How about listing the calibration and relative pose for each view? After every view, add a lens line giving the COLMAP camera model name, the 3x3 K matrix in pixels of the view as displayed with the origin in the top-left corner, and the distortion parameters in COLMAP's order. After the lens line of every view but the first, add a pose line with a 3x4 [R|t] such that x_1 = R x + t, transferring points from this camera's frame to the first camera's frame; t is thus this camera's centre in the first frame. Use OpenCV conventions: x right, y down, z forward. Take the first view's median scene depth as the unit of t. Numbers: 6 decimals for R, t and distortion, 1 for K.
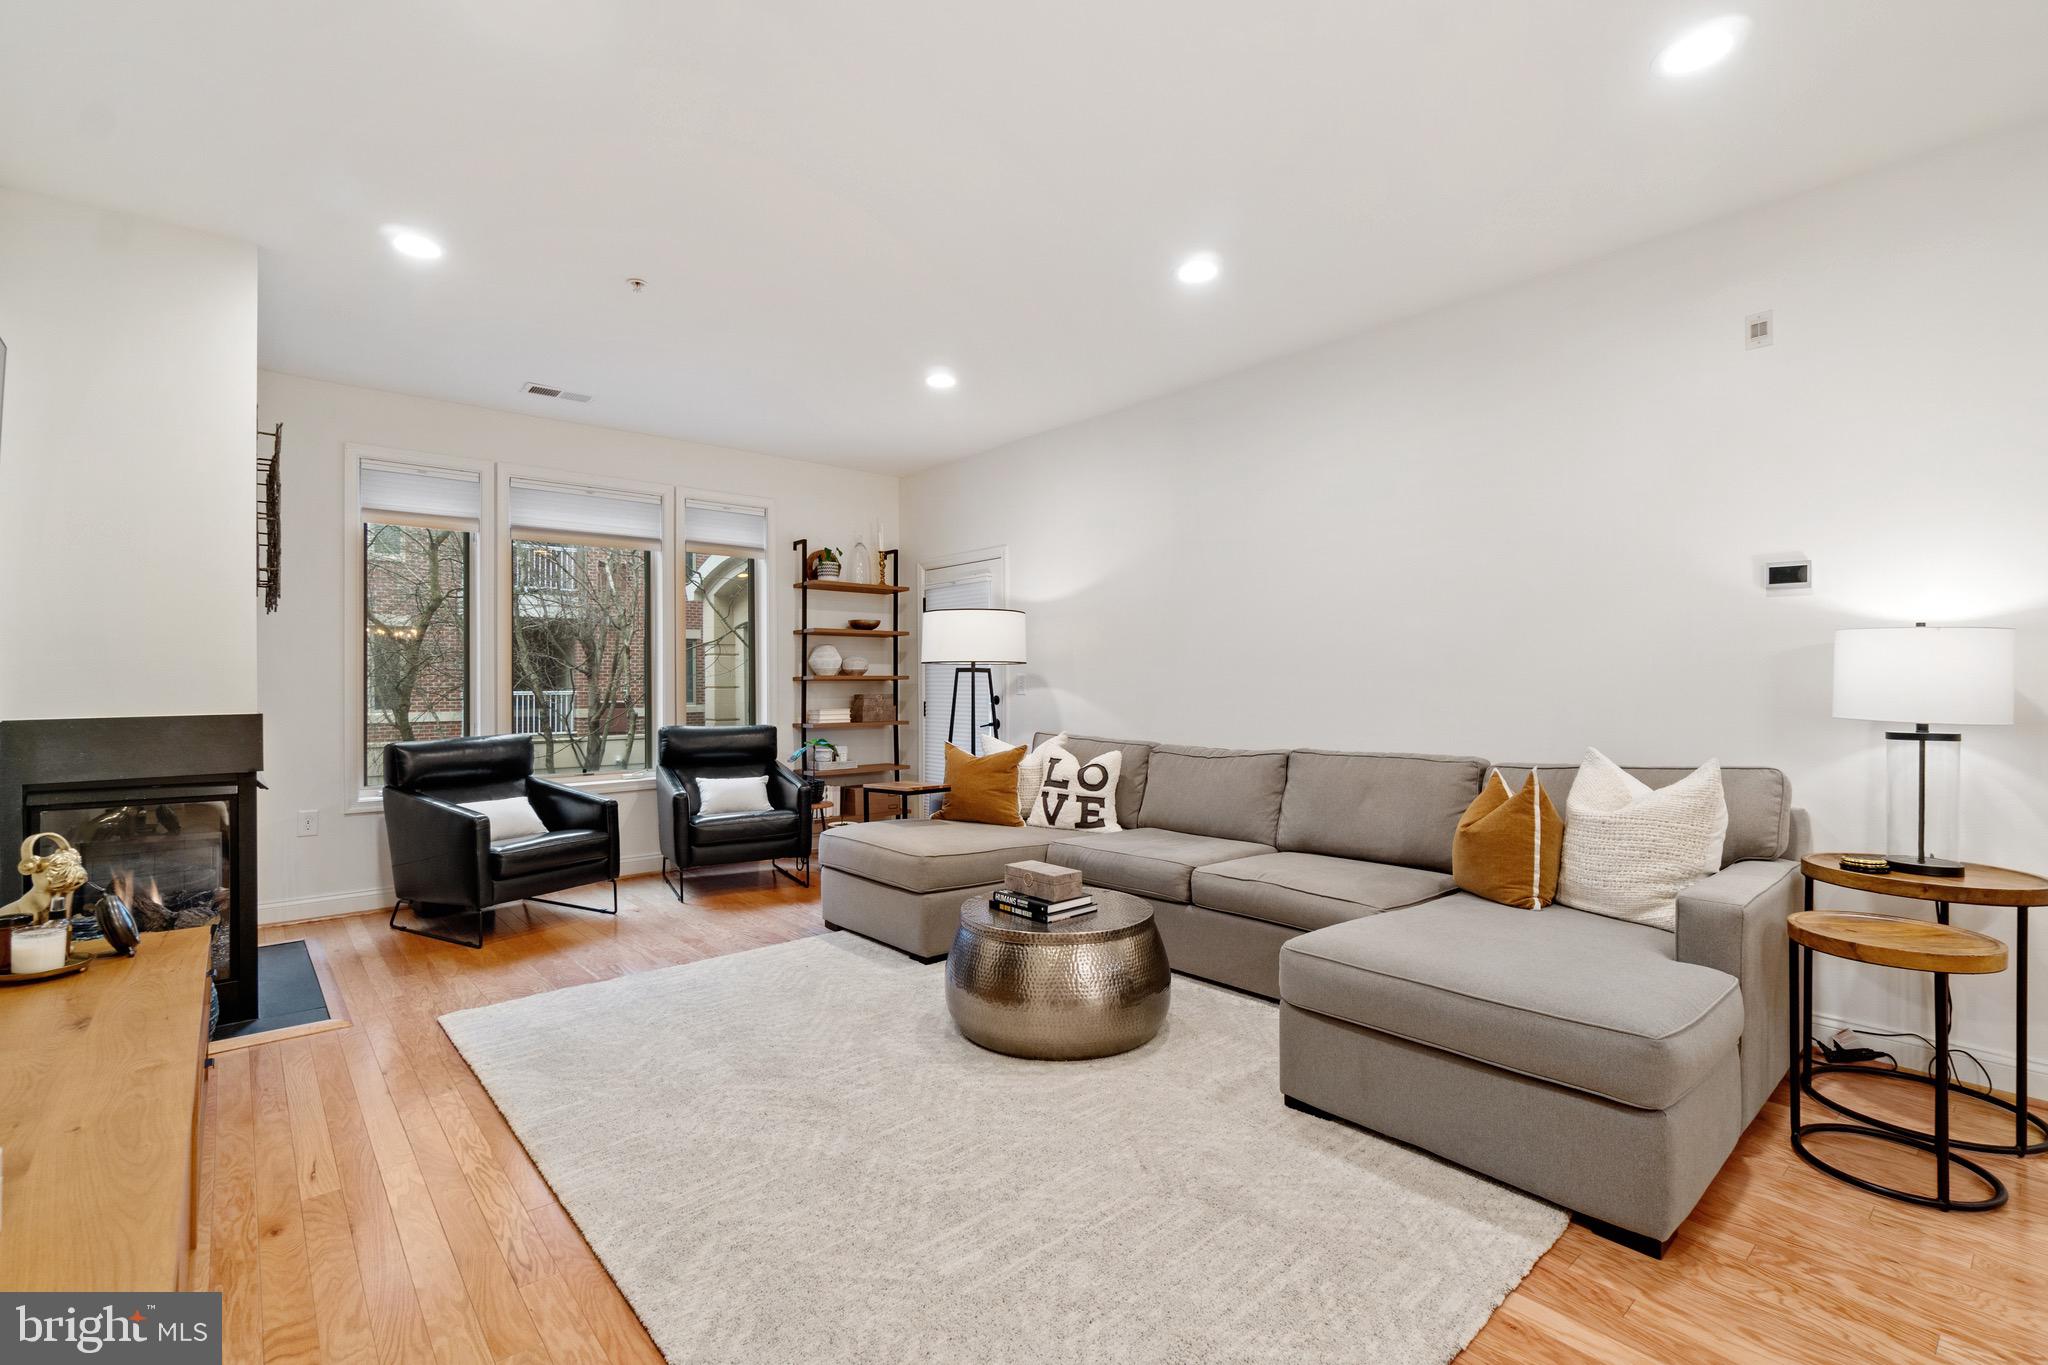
lens RADIAL K [[922.3, 0, 1007.5], [0, 922.3, 676.6], [0, 0, 1]] dist [0.000670, -0.000301]
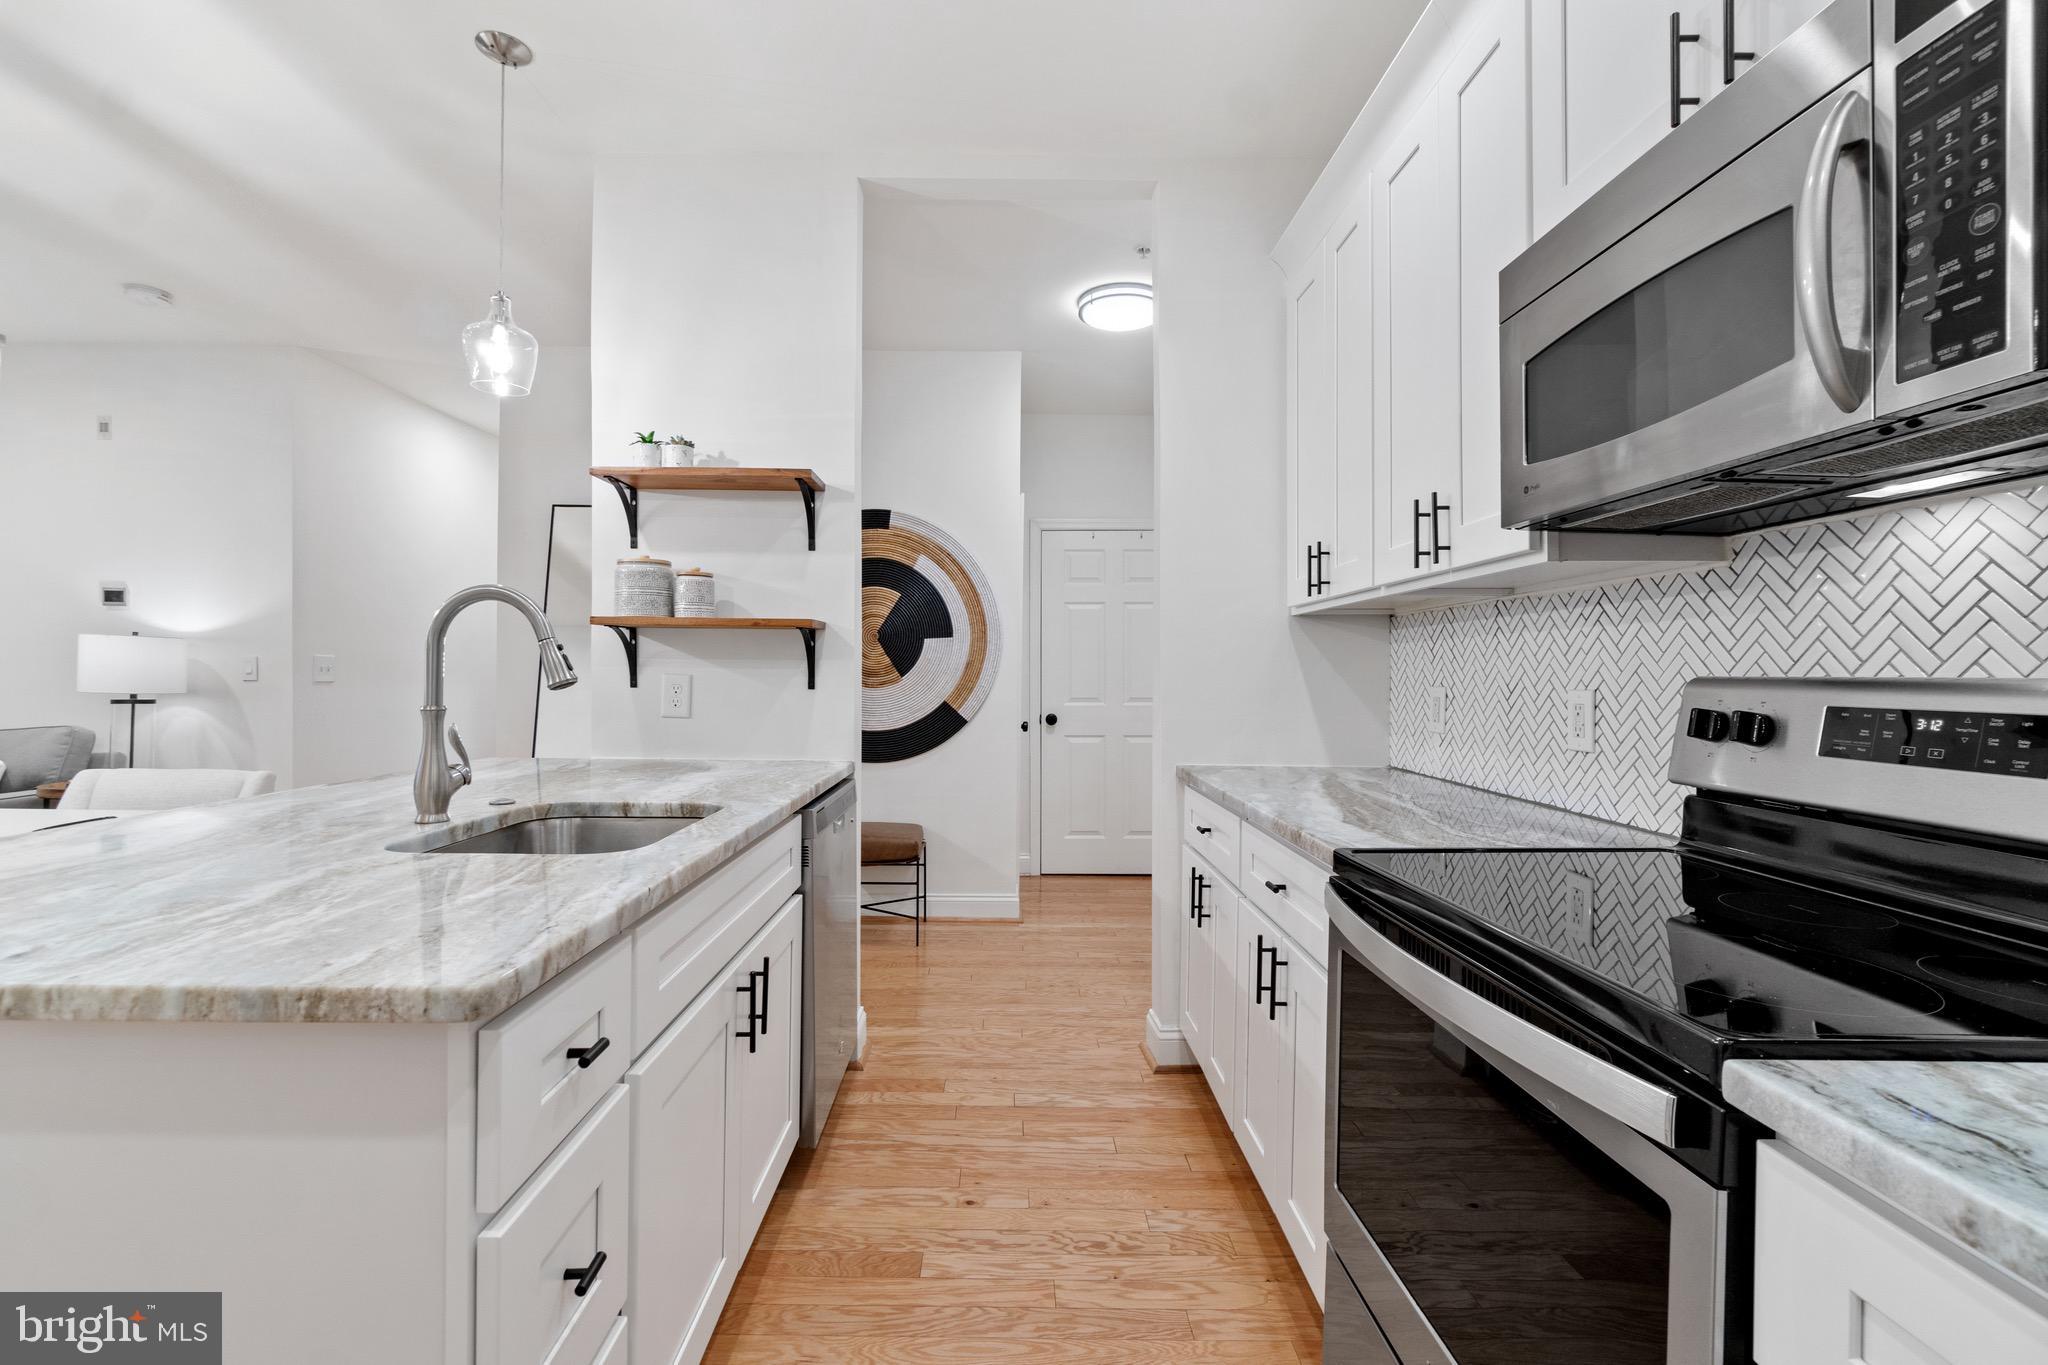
lens RADIAL K [[902.0, 0, 1011.5], [0, 902.0, 672.8], [0, 0, 1]] dist [-0.003272, 0.000164]
pose [[0.638720, 0.012579, 0.769337, 0.423926], [-0.014275, 0.999888, -0.004497, -0.001097], [-0.769307, -0.008110, 0.638828, -0.669407]]
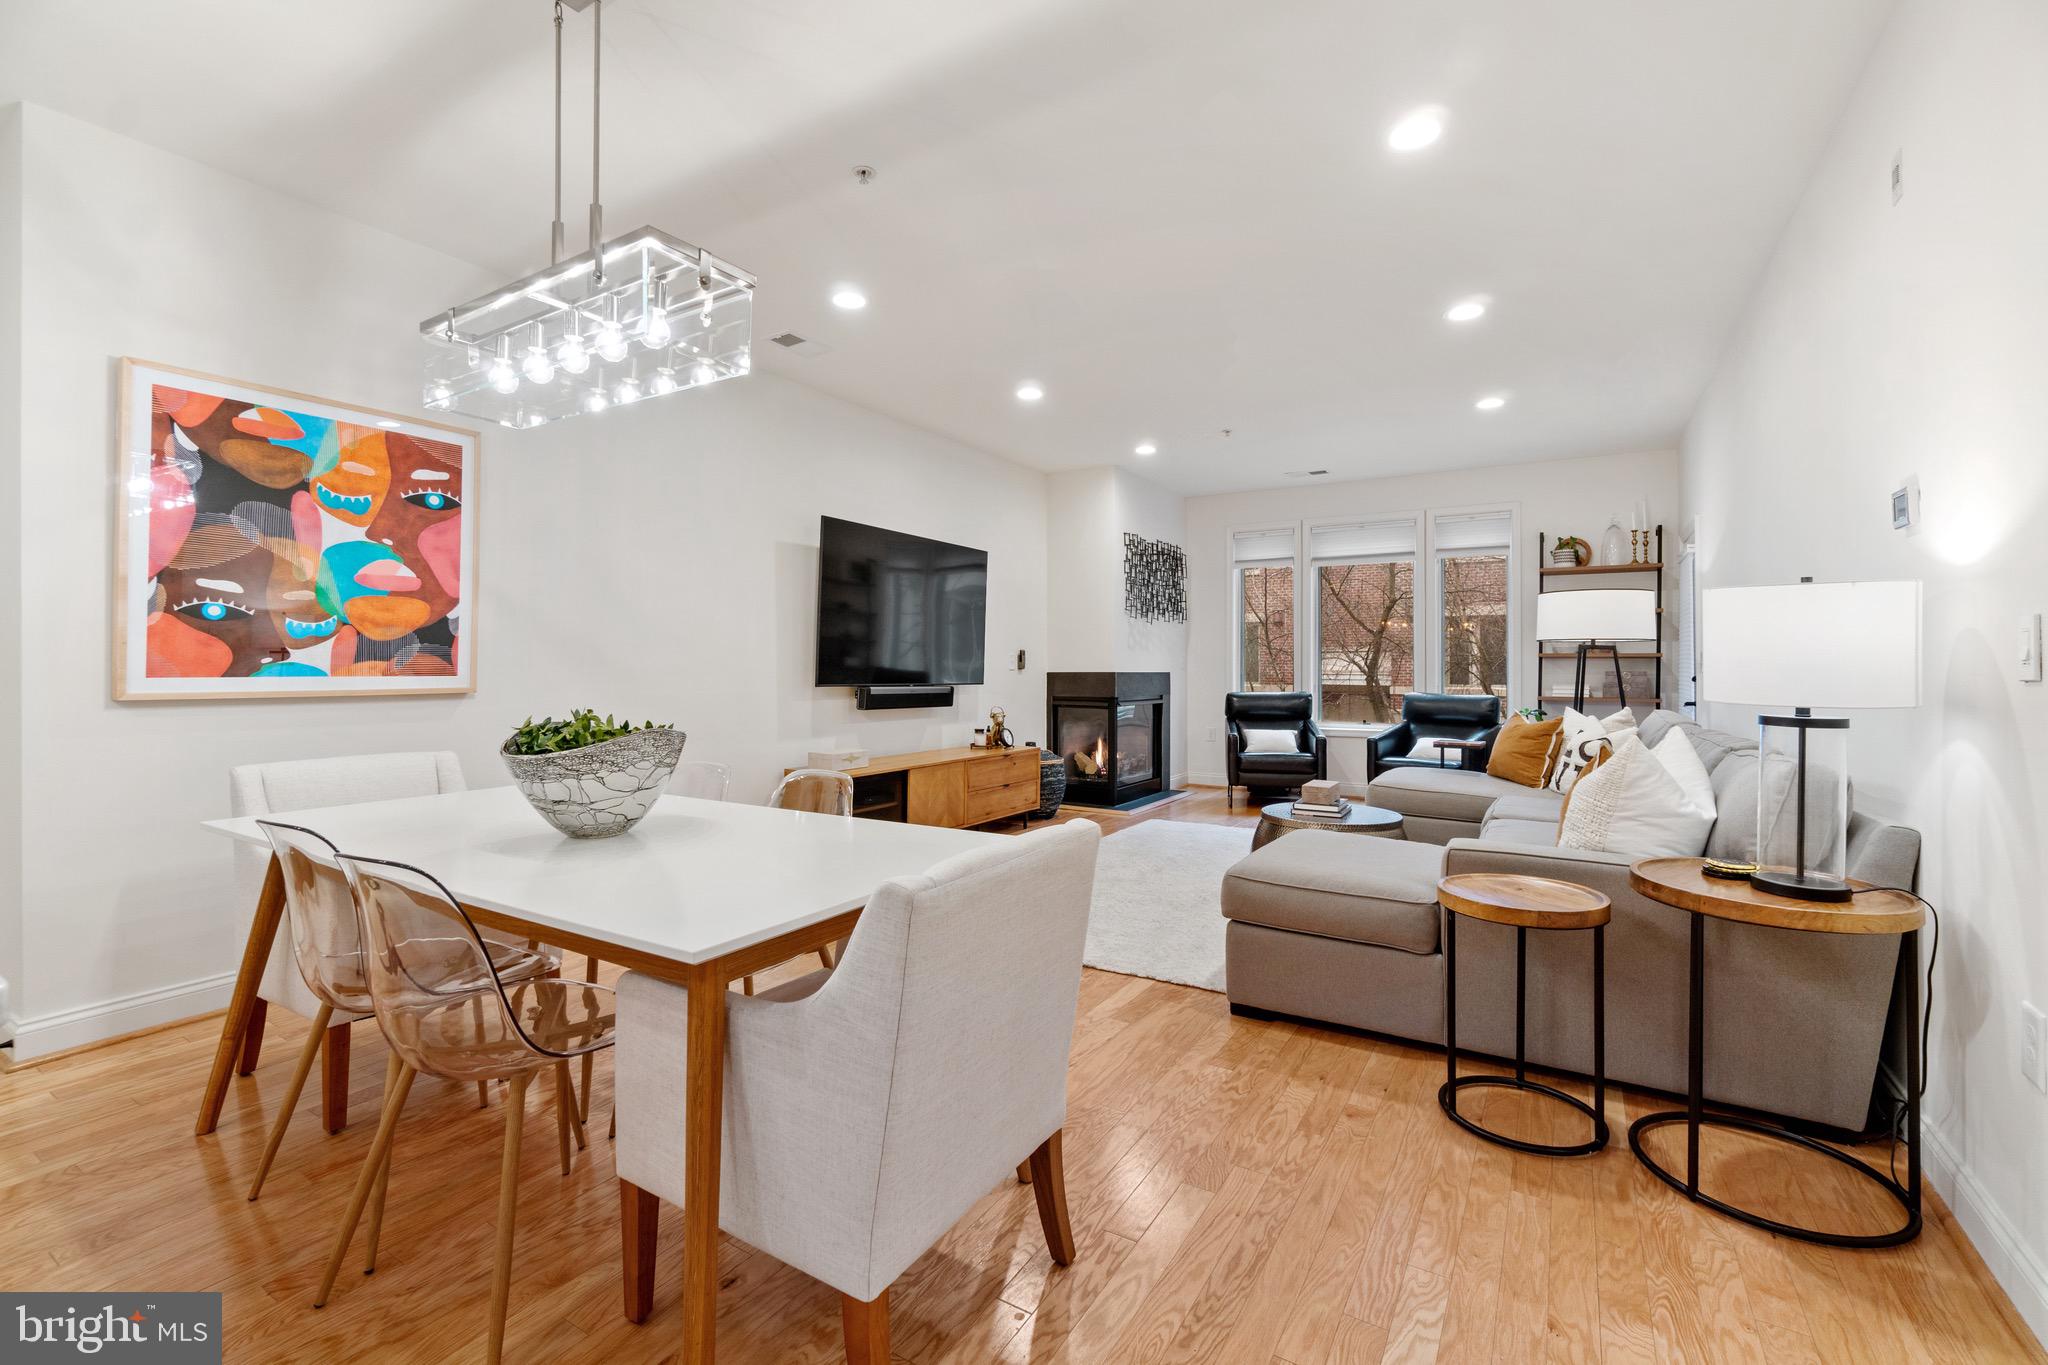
lens RADIAL K [[888.6, 0, 1015.0], [0, 888.6, 659.2], [0, 0, 1]] dist [-0.002113, 0.000722]
pose [[0.309794, 0.000754, -0.950804, 0.843045], [0.001665, 0.999998, 0.001335, 0.004220], [0.950802, -0.001996, 0.309792, 0.064119]]
